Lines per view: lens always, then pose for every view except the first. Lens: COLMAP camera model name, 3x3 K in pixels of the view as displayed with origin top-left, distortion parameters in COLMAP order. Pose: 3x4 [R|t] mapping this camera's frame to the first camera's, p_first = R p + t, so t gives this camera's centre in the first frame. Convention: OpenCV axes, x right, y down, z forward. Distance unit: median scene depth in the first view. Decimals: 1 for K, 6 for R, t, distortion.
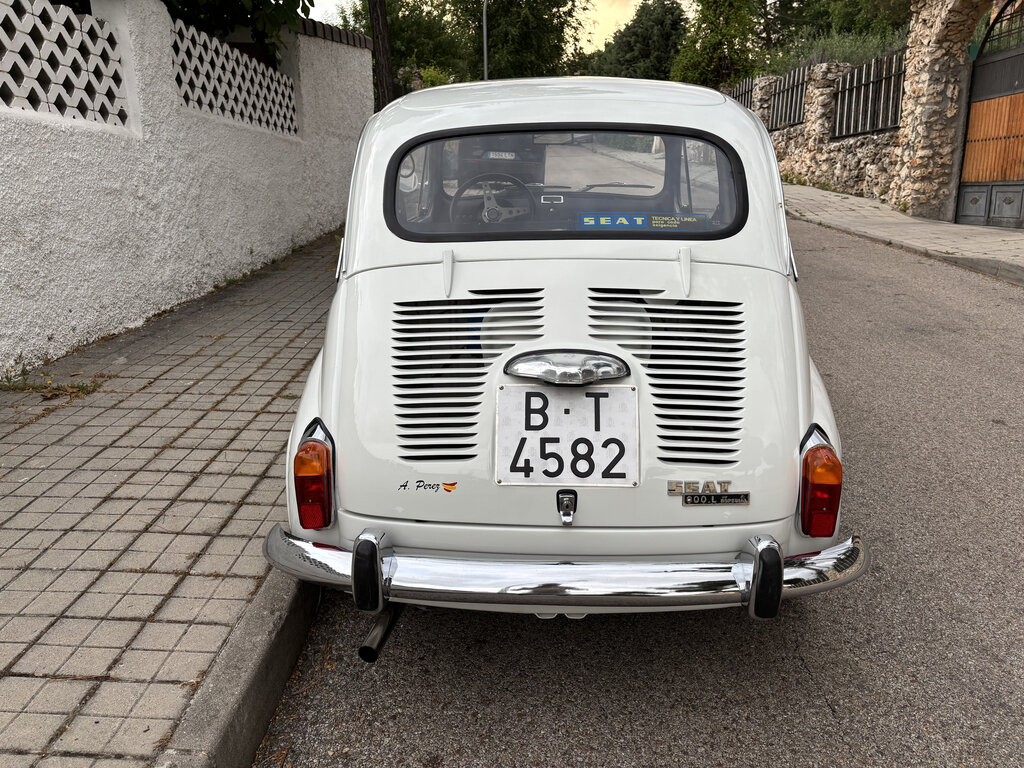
lens RADIAL K [[776.6, 0, 504.9], [0, 776.6, 389.4], [0, 0, 1]] dist [0.063723, -0.067567]
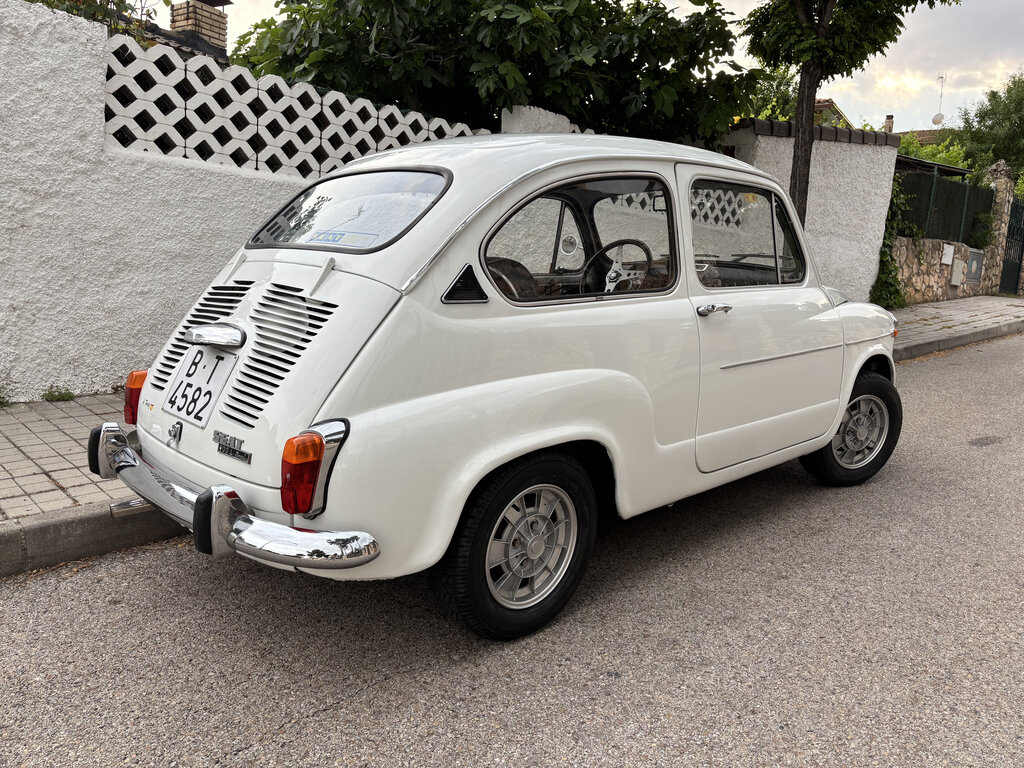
lens RADIAL K [[776.6, 0, 510.7], [0, 776.6, 384.4], [0, 0, 1]] dist [0.063723, -0.067567]
pose [[0.710203, 0.150294, -0.687767, 0.567440], [-0.243414, 0.969115, -0.039580, -0.006909], [0.660577, 0.195522, 0.724851, 0.161391]]
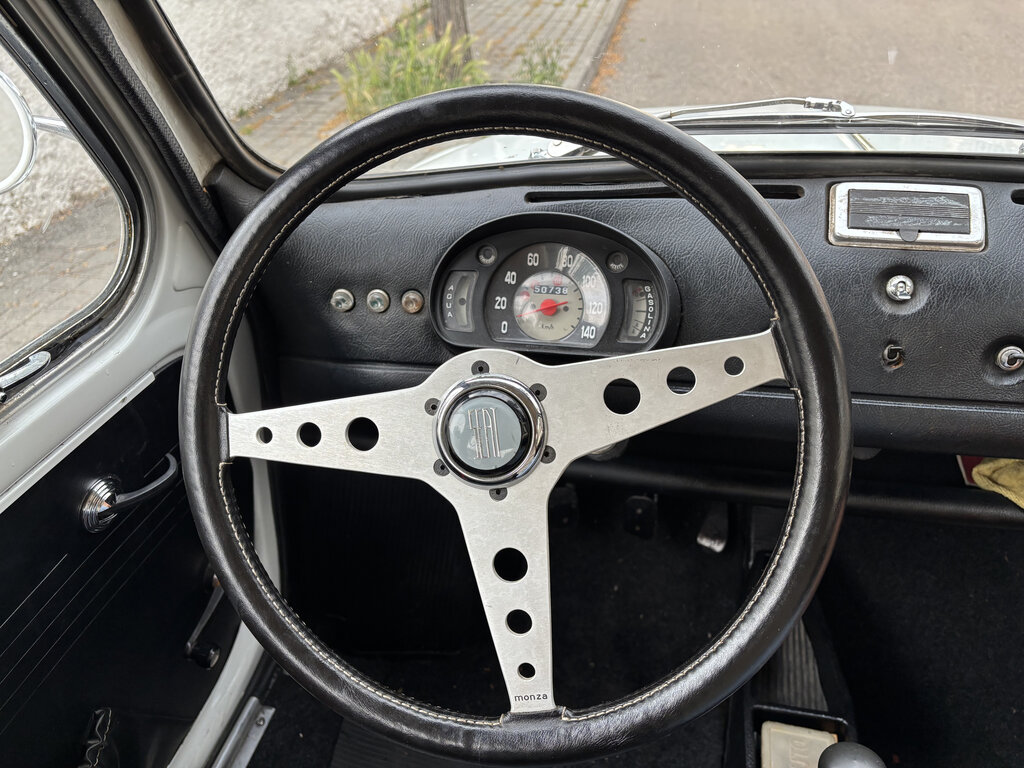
lens RADIAL K [[776.6, 0, 507.6], [0, 776.6, 378.5], [0, 0, 1]] dist [0.063723, -0.067567]
pose [[0.985597, 0.064111, -0.156490, 0.006899], [-0.021090, 0.964729, 0.262400, -0.238555], [0.167793, -0.255321, 0.952185, 0.781928]]
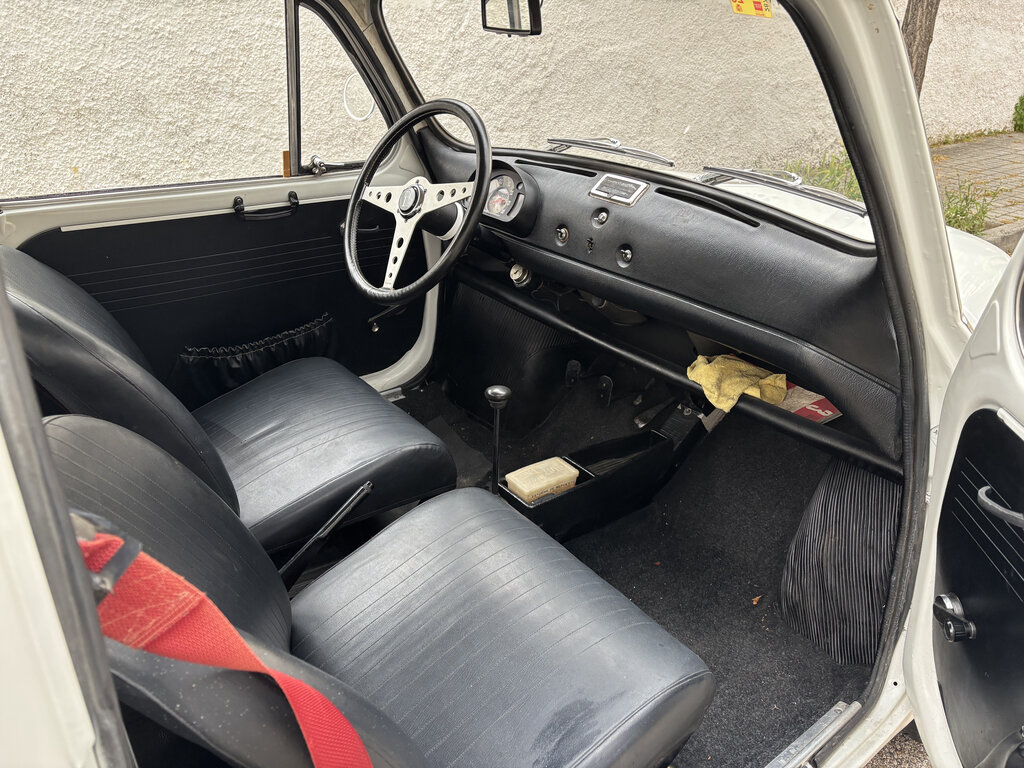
lens RADIAL K [[776.6, 0, 511.0], [0, 776.6, 377.4], [0, 0, 1]] dist [0.063723, -0.067567]
pose [[0.639127, 0.349348, -0.685181, 0.296600], [-0.267013, 0.936261, 0.228298, -0.218884], [0.721264, 0.037041, 0.691669, 0.673468]]
